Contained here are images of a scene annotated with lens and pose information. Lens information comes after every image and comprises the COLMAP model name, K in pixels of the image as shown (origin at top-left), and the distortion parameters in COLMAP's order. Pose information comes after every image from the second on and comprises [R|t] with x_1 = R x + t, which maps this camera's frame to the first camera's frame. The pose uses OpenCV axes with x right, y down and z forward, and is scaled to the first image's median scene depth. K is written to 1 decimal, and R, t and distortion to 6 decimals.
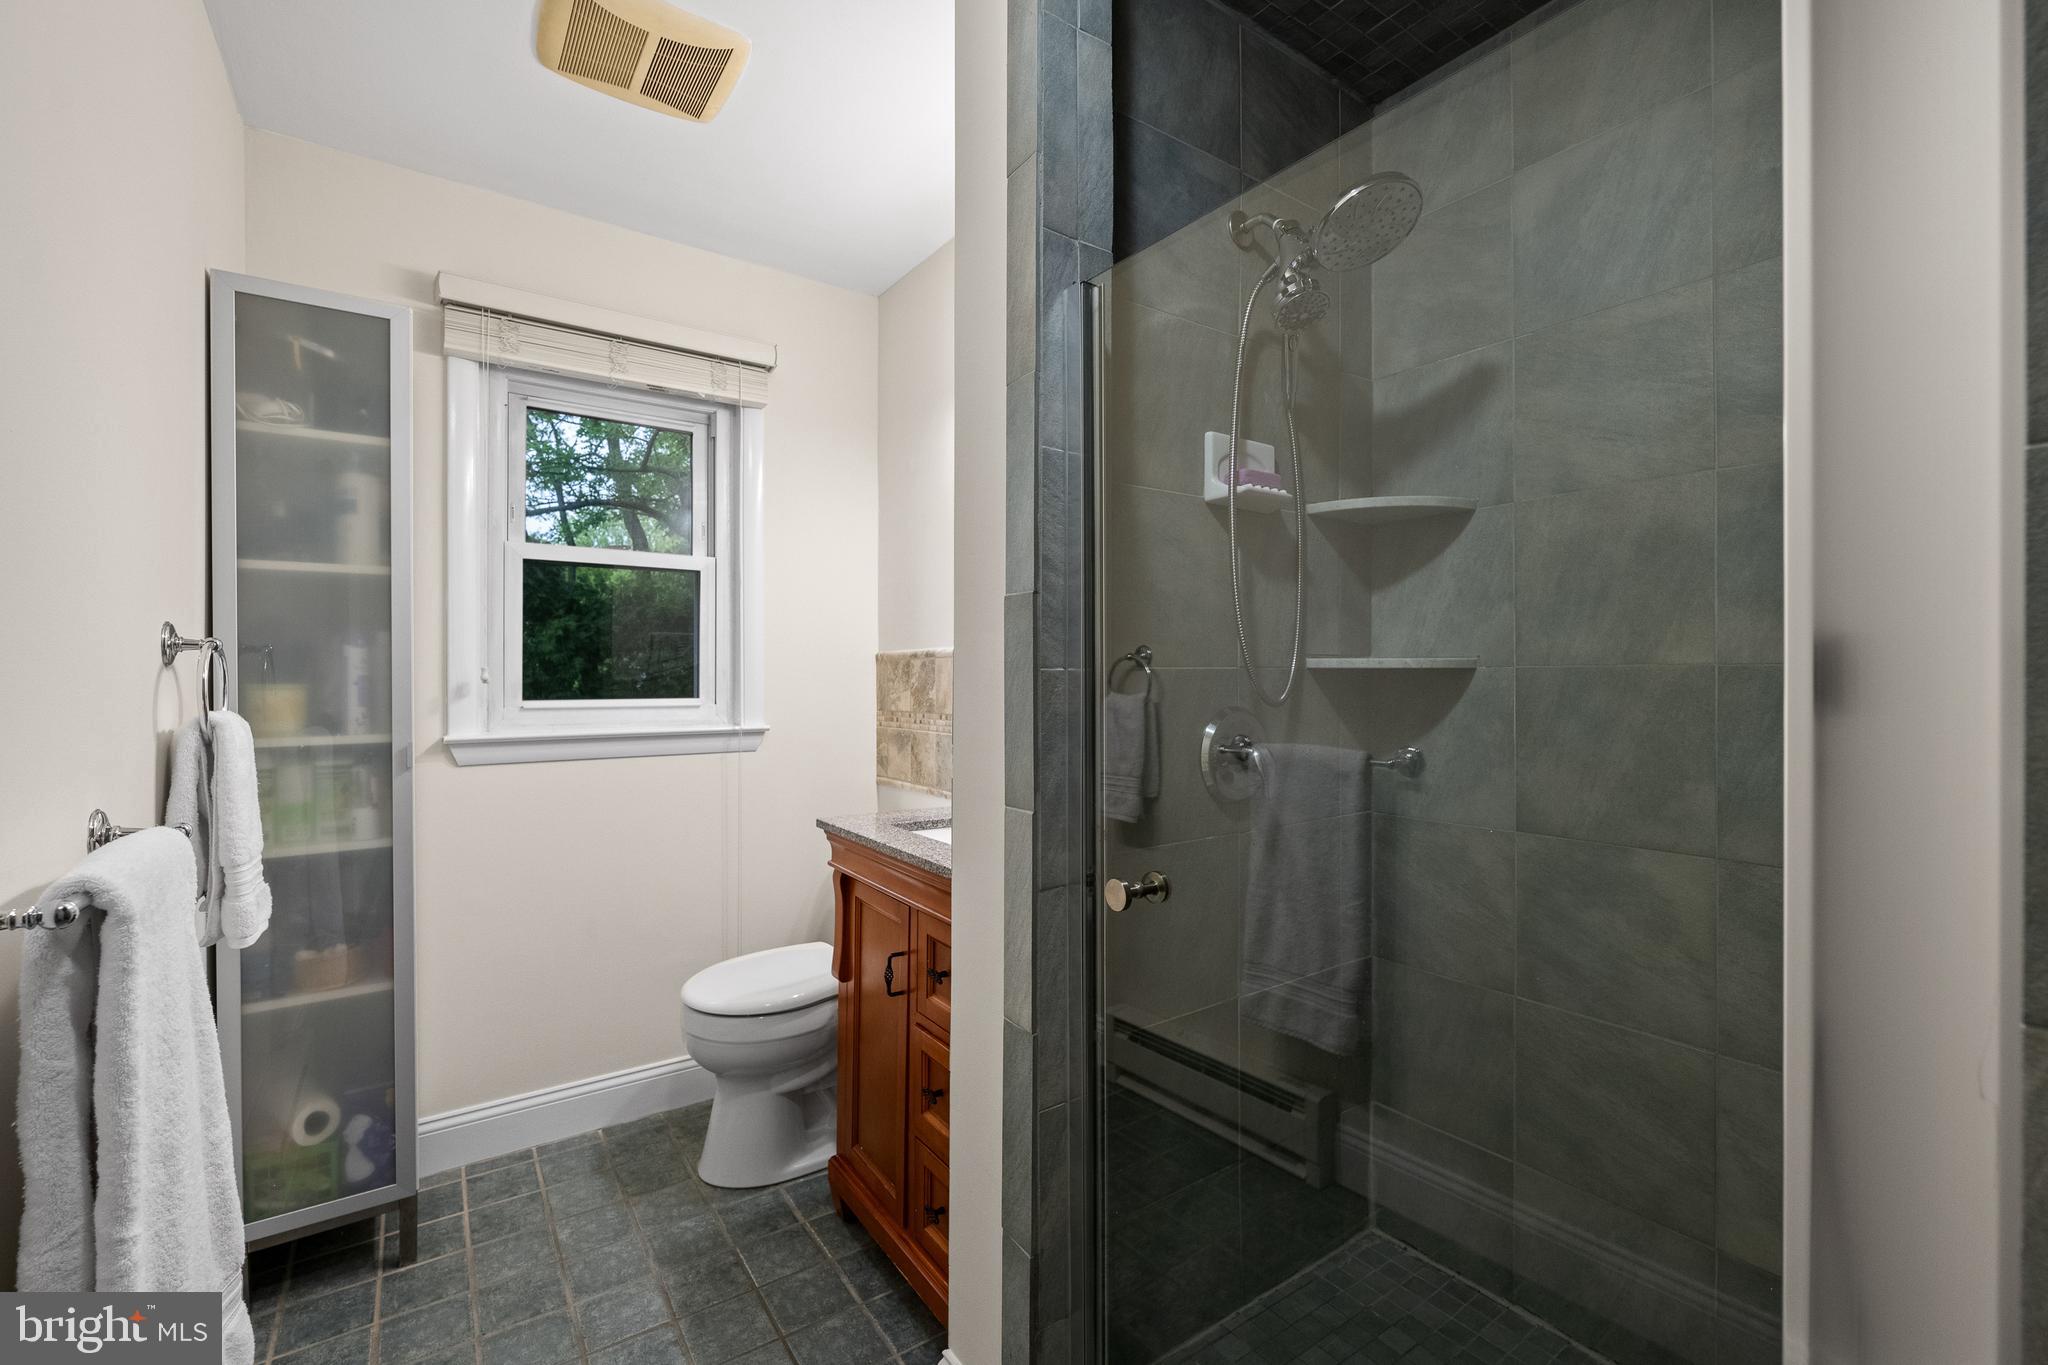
lens RADIAL K [[861.6, 0, 1013.3], [0, 861.6, 679.7], [0, 0, 1]] dist [-0.006562, 0.000036]
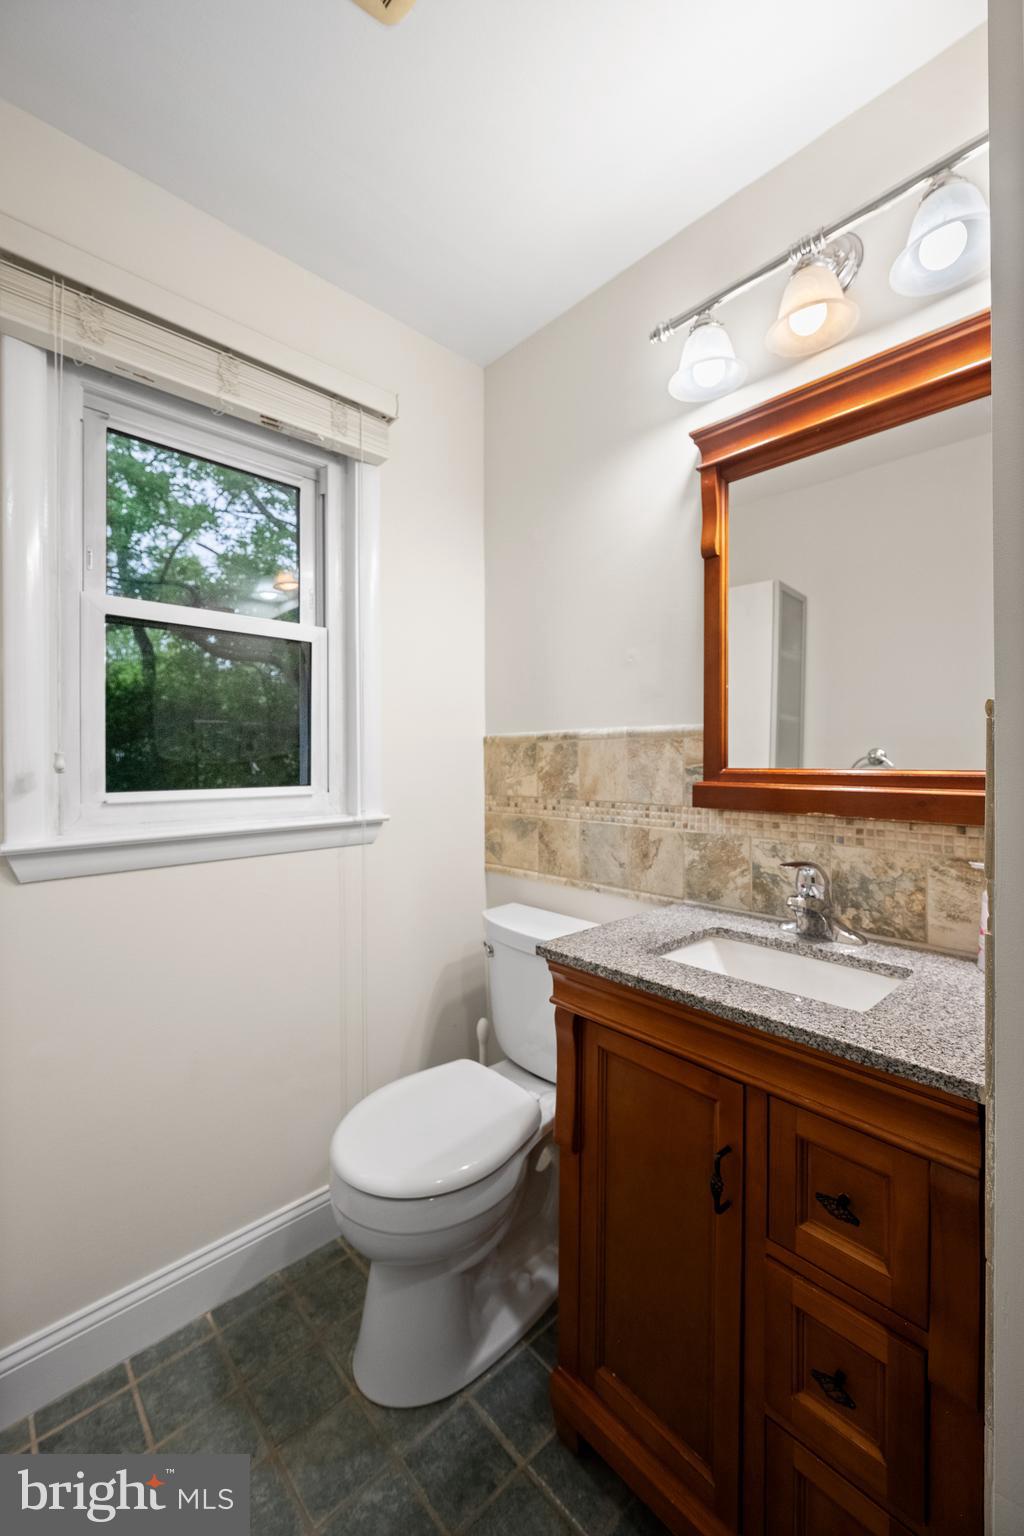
lens RADIAL K [[623.8, 0, 521.5], [0, 623.8, 758.1], [0, 0, 1]] dist [-0.007446, 0.001142]
pose [[0.989611, -0.006439, 0.143628, -0.248841], [0.006775, 0.999975, -0.001849, -0.004795], [-0.143613, 0.002803, 0.989630, 0.343288]]
